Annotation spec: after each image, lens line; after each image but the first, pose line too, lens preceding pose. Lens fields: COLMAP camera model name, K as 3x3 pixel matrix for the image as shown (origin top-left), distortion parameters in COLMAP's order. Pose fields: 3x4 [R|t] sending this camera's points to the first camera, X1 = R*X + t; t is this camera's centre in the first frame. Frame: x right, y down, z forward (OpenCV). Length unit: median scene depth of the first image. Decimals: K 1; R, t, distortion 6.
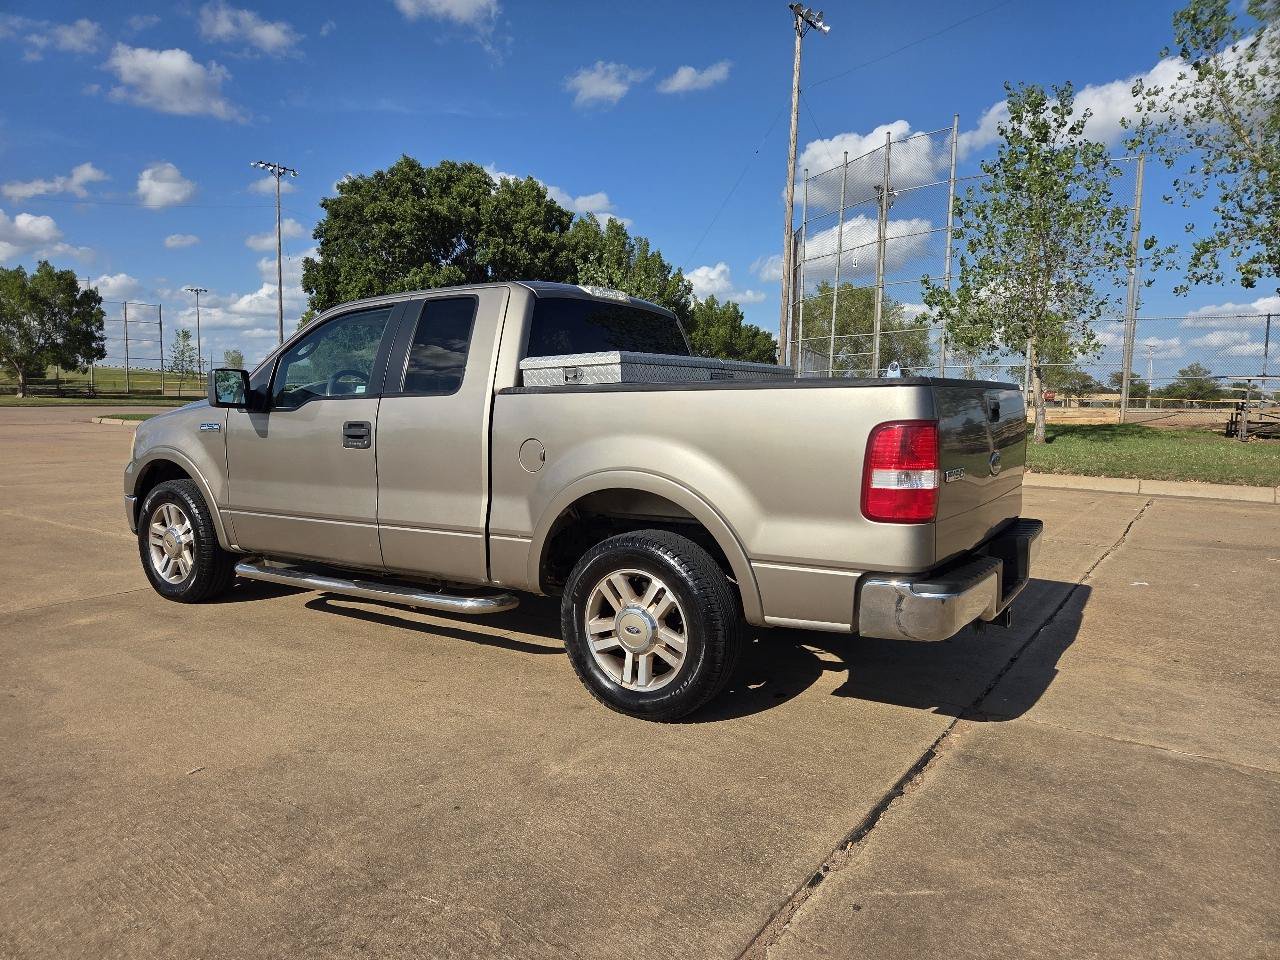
lens RADIAL K [[856.3, 0, 630.3], [0, 856.3, 475.3], [0, 0, 1]] dist [0.064940, -0.060919]
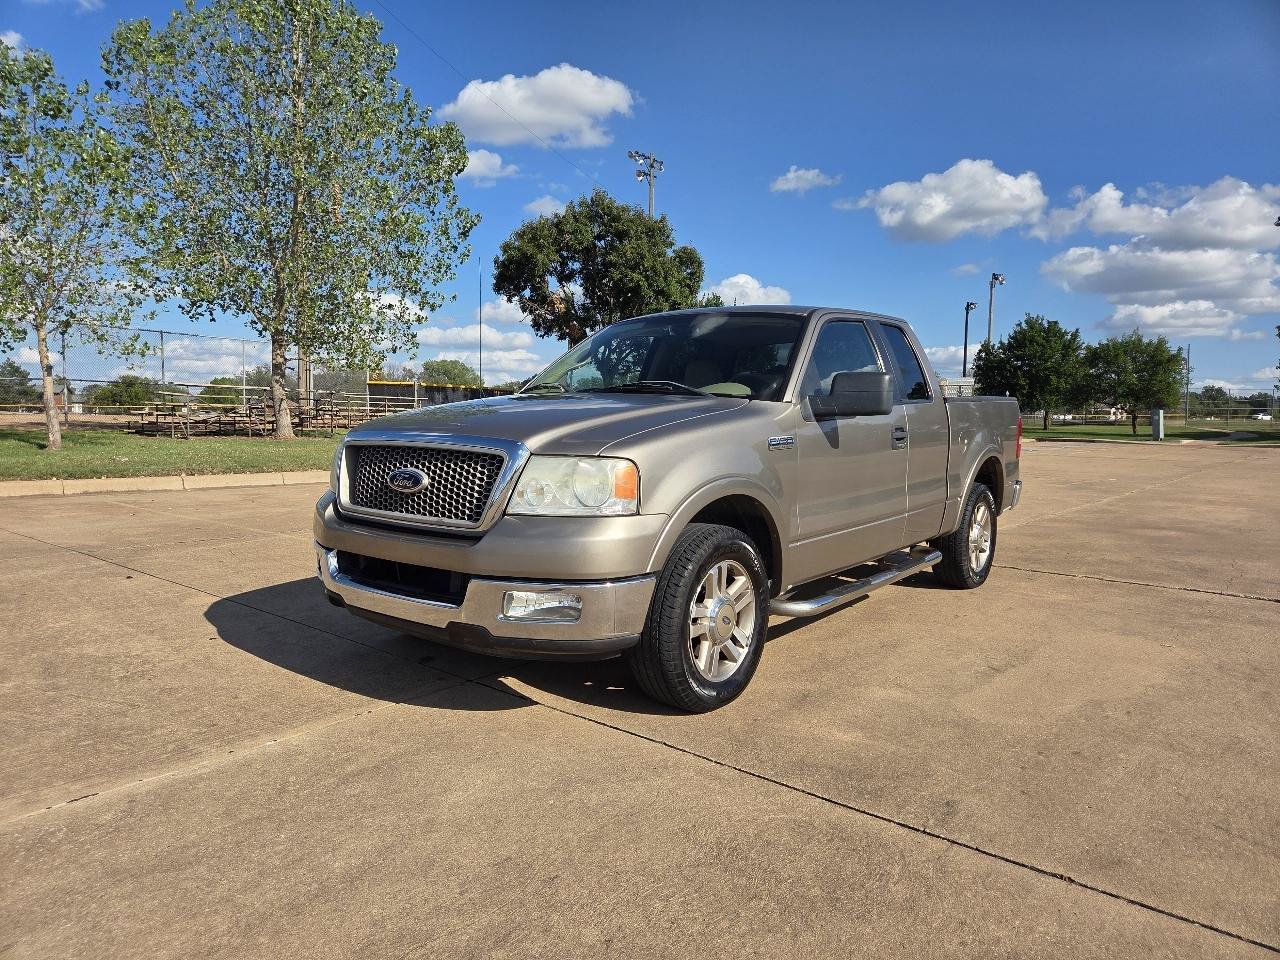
lens RADIAL K [[856.3, 0, 628.8], [0, 856.3, 477.8], [0, 0, 1]] dist [0.064940, -0.060919]
pose [[0.091351, -0.082079, 0.992430, -1.423955], [0.079605, 0.994010, 0.074882, -0.103346], [-0.992632, 0.072162, 0.097338, 1.204336]]
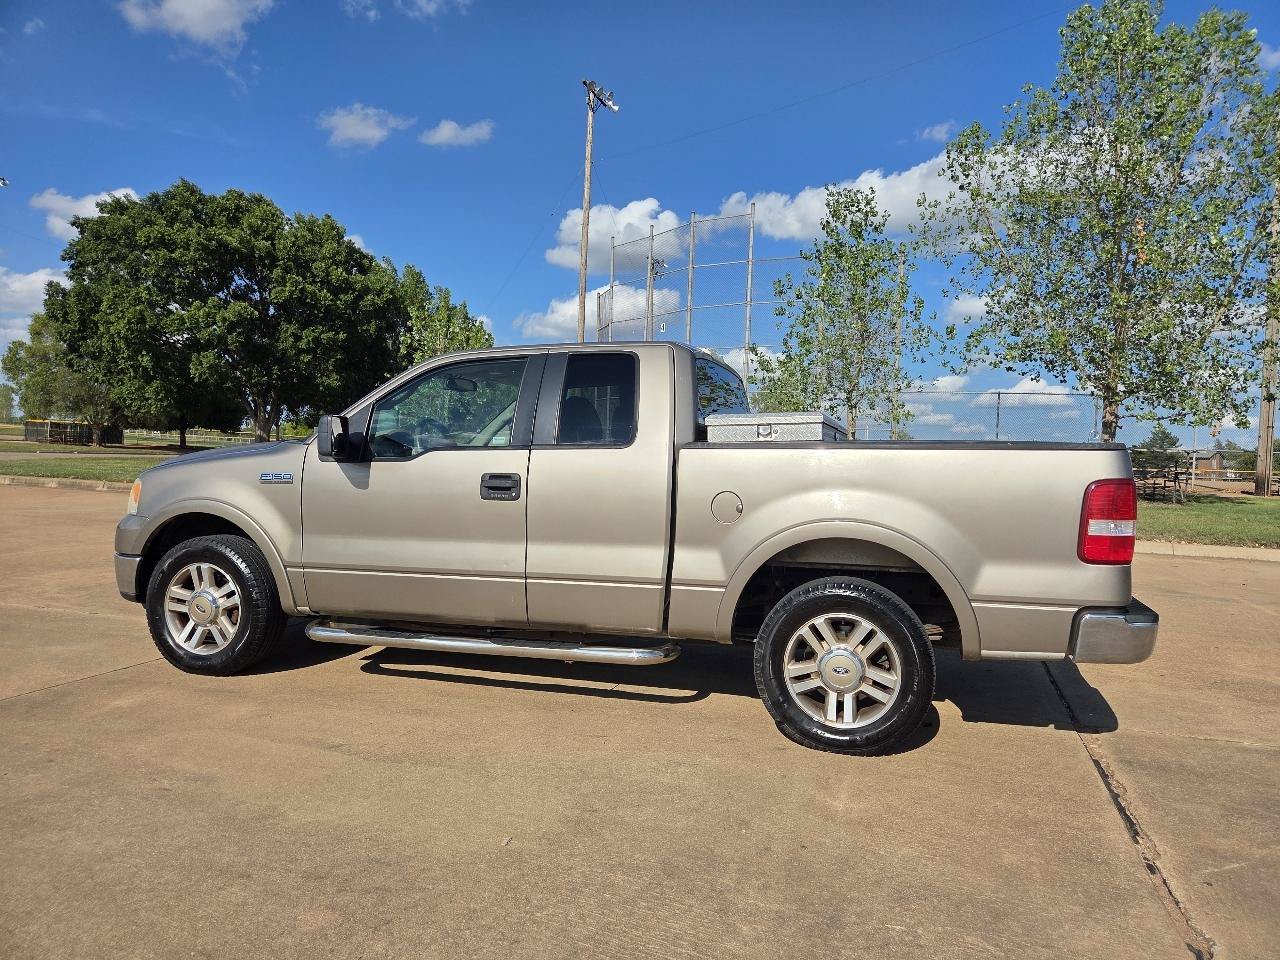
lens RADIAL K [[856.3, 0, 650.4], [0, 856.3, 476.0], [0, 0, 1]] dist [0.064940, -0.060919]
pose [[0.956011, 0.011113, 0.293119, -0.425782], [0.006750, 0.998184, -0.059859, 0.000293], [-0.293252, 0.059205, 0.954200, 0.021183]]
